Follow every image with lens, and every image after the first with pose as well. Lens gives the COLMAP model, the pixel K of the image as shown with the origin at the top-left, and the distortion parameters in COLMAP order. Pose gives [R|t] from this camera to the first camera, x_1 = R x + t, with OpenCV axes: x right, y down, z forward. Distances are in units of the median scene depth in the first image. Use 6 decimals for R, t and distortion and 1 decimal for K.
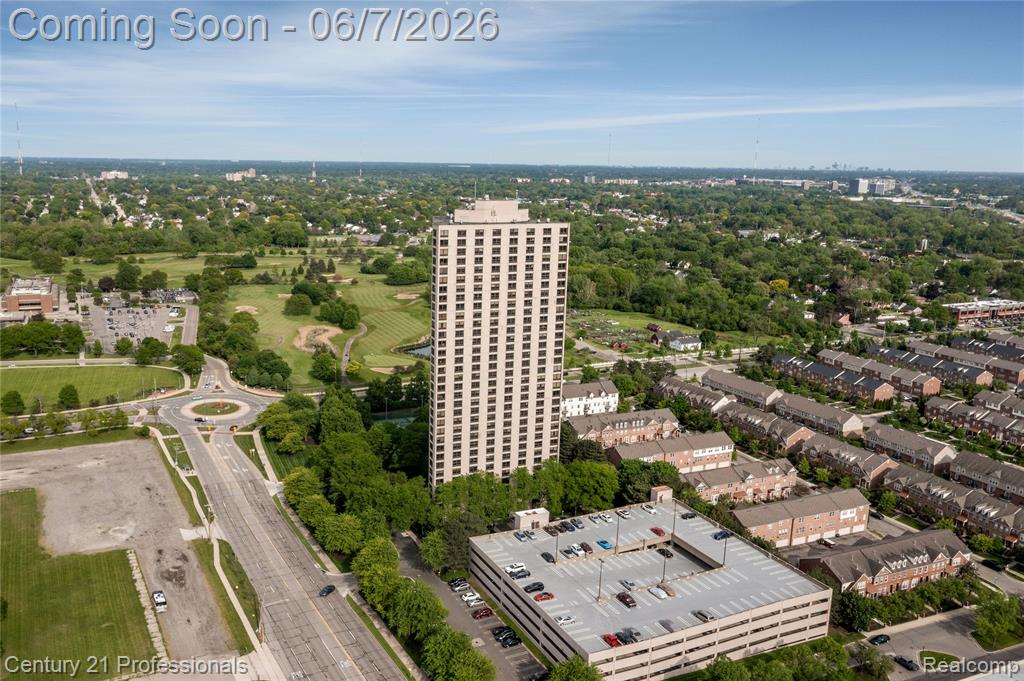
lens RADIAL K [[899.3, 0, 419.9], [0, 899.3, 339.0], [0, 0, 1]] dist [-0.014786, 0.001257]
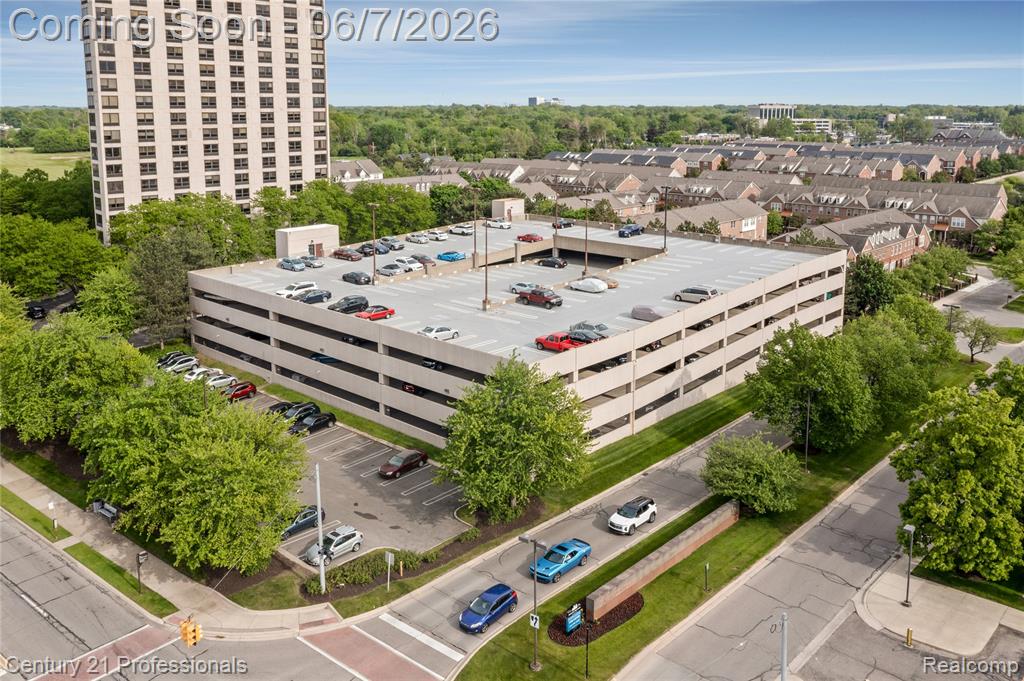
lens RADIAL K [[899.9, 0, 508.6], [0, 899.9, 246.6], [0, 0, 1]] dist [-0.012839, -0.003903]
pose [[0.905954, -0.076340, 0.416436, 0.009510], [0.096933, 0.994883, -0.028497, 0.213237], [-0.412129, 0.066183, 0.908718, 0.433202]]
